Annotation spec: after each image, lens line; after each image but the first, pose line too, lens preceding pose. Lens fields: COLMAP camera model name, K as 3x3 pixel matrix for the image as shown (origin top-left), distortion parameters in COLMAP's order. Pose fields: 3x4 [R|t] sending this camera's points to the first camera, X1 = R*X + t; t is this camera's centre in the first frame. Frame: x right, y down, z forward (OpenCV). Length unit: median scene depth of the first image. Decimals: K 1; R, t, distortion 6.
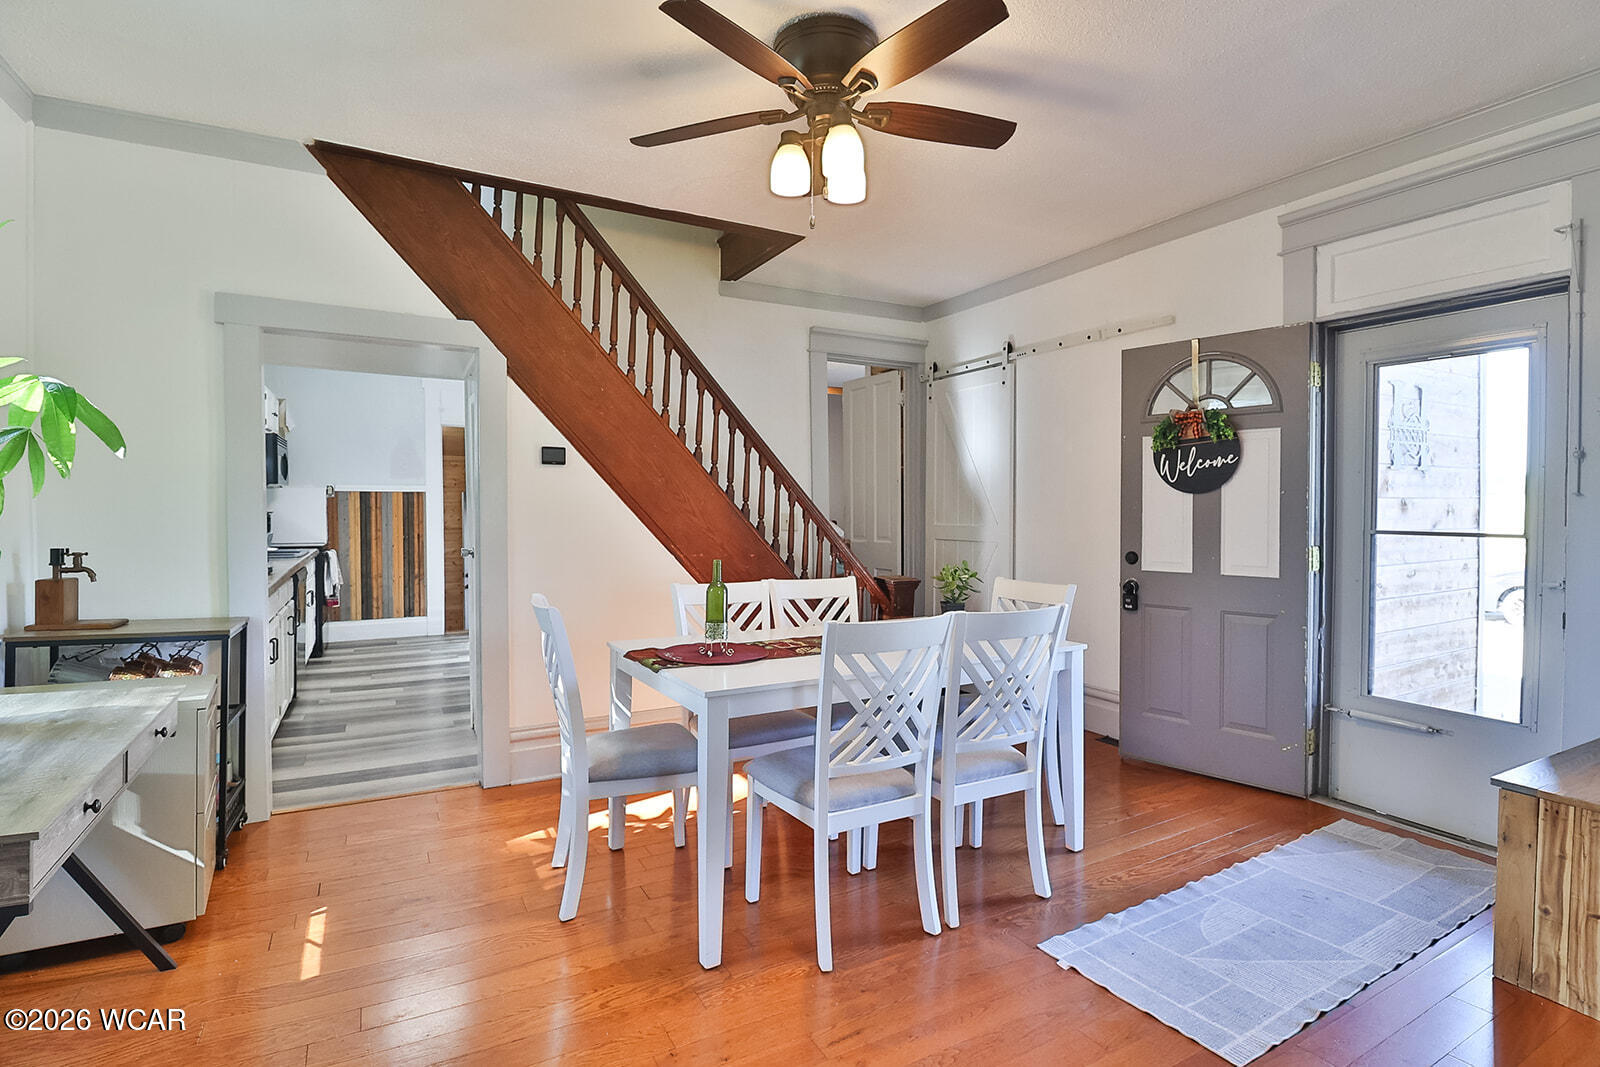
lens RADIAL K [[739.9, 0, 799.5], [0, 739.9, 527.4], [0, 0, 1]] dist [0.000658, -0.010728]
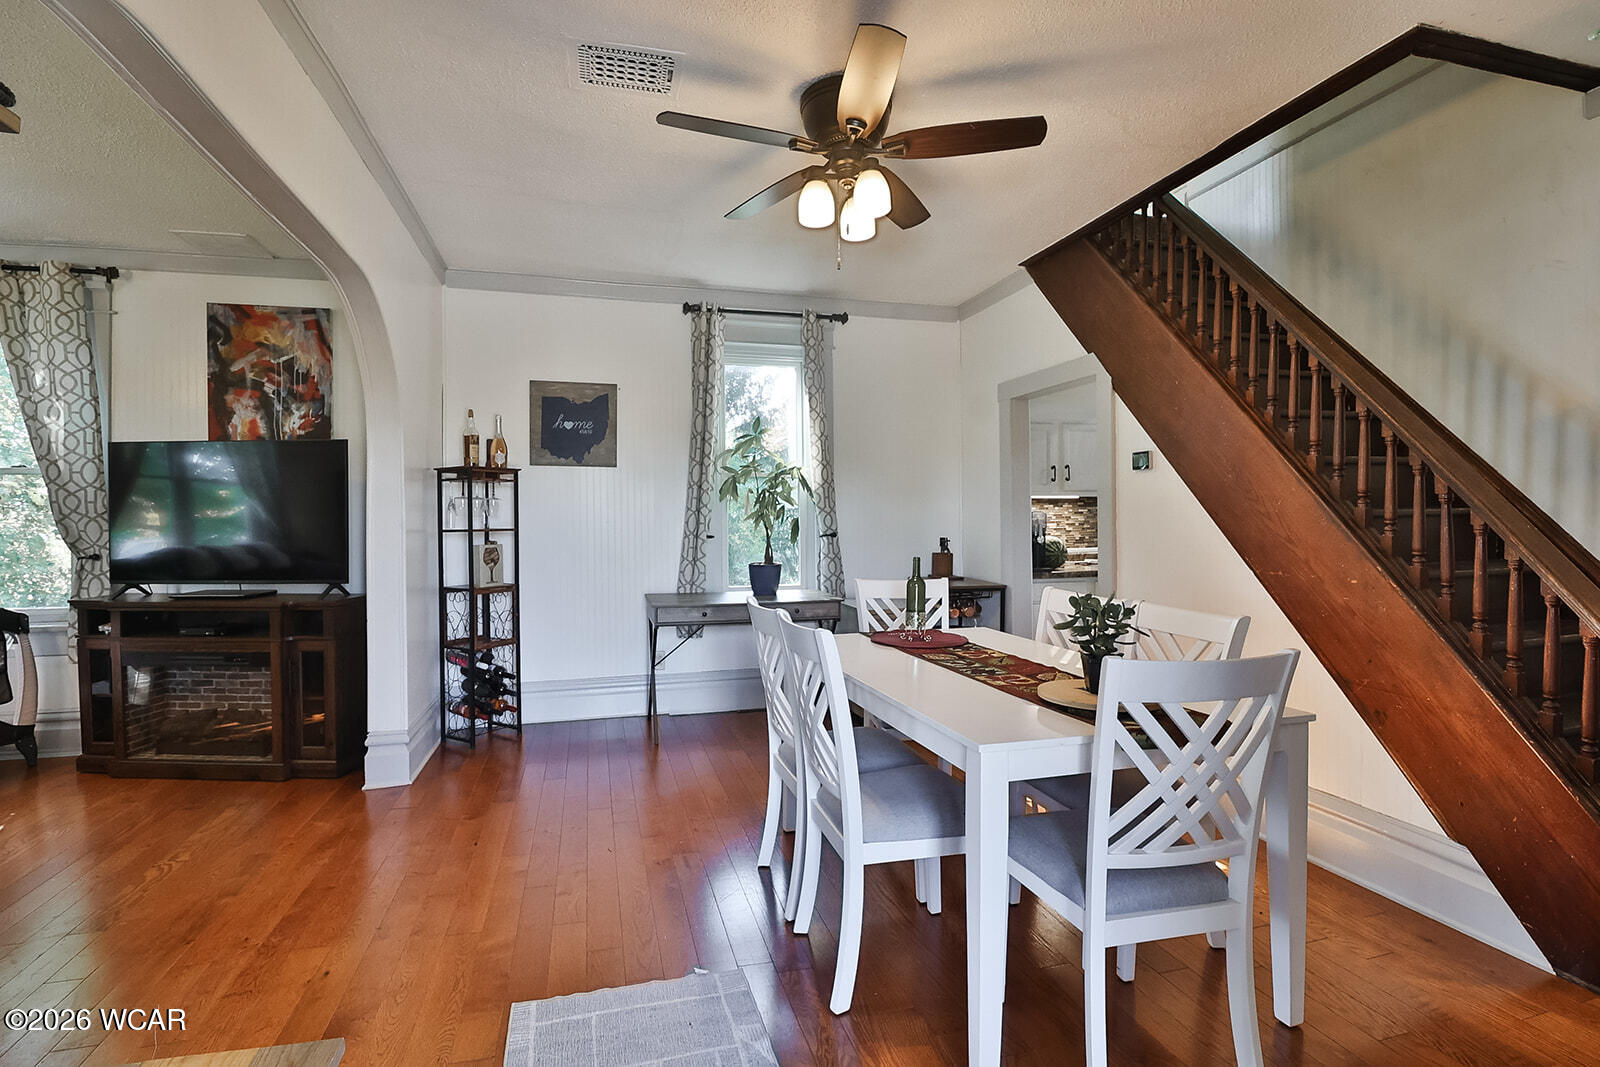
lens RADIAL K [[761.1, 0, 796.6], [0, 761.1, 521.2], [0, 0, 1]] dist [-0.000080, -0.012048]
pose [[-0.269751, -0.001107, -0.962929, 0.849897], [-0.012418, 0.999920, 0.002329, -0.013233], [0.962850, 0.012586, -0.269744, 0.906655]]
